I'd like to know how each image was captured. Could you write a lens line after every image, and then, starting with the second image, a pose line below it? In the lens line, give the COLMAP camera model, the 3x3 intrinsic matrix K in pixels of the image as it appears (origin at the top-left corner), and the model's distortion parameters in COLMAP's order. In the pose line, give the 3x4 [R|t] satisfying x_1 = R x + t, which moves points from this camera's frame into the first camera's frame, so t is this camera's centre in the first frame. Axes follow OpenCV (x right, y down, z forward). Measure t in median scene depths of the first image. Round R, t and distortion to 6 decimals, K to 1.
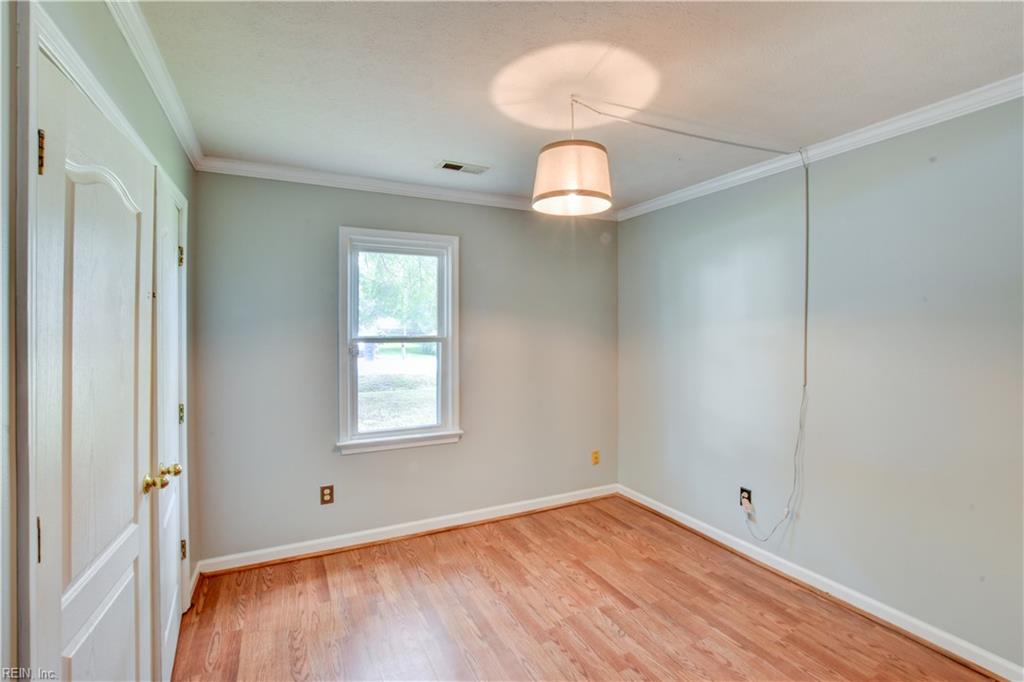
lens RADIAL K [[466.0, 0, 514.4], [0, 466.0, 335.5], [0, 0, 1]] dist [-0.032347, 0.005982]
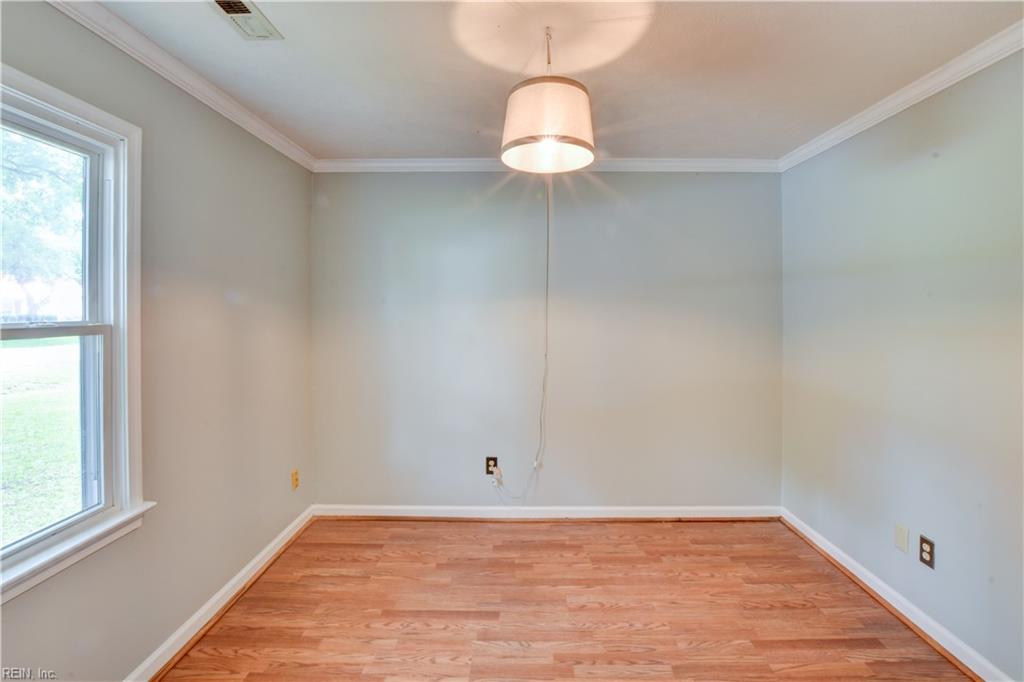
lens RADIAL K [[466.0, 0, 521.0], [0, 466.0, 314.2], [0, 0, 1]] dist [-0.032347, 0.005982]
pose [[0.447736, -0.008332, 0.894127, -0.445576], [0.010467, 0.999937, 0.004076, -0.005080], [-0.894104, 0.007533, 0.447795, 0.463743]]
